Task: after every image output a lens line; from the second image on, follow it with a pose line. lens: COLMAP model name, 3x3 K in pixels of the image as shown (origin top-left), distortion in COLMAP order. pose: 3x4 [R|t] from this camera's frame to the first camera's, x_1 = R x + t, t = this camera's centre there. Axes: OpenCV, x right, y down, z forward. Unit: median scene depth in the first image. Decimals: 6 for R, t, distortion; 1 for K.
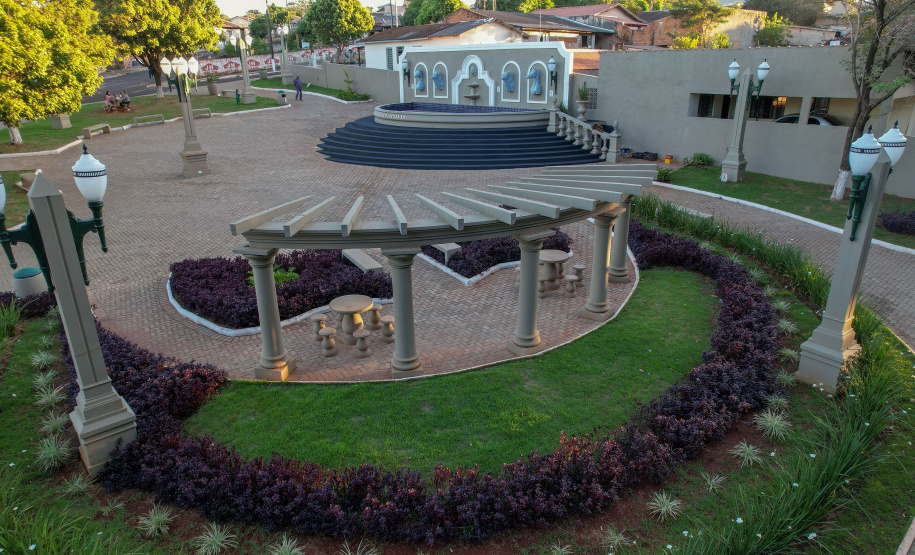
lens RADIAL K [[585.2, 0, 458.2], [0, 585.2, 281.7], [0, 0, 1]] dist [-0.080012, 0.072209]
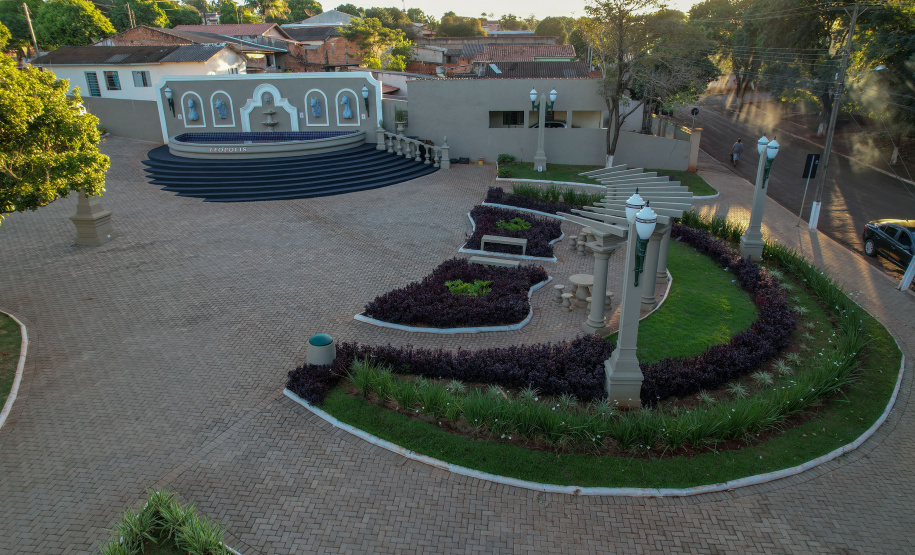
lens RADIAL K [[585.2, 0, 458.2], [0, 585.2, 281.7], [0, 0, 1]] dist [-0.080012, 0.072209]
pose [[0.734343, -0.237926, 0.635714, -0.528049], [0.241155, 0.966904, 0.083309, -0.061316], [-0.634496, 0.092129, 0.767416, 0.030585]]
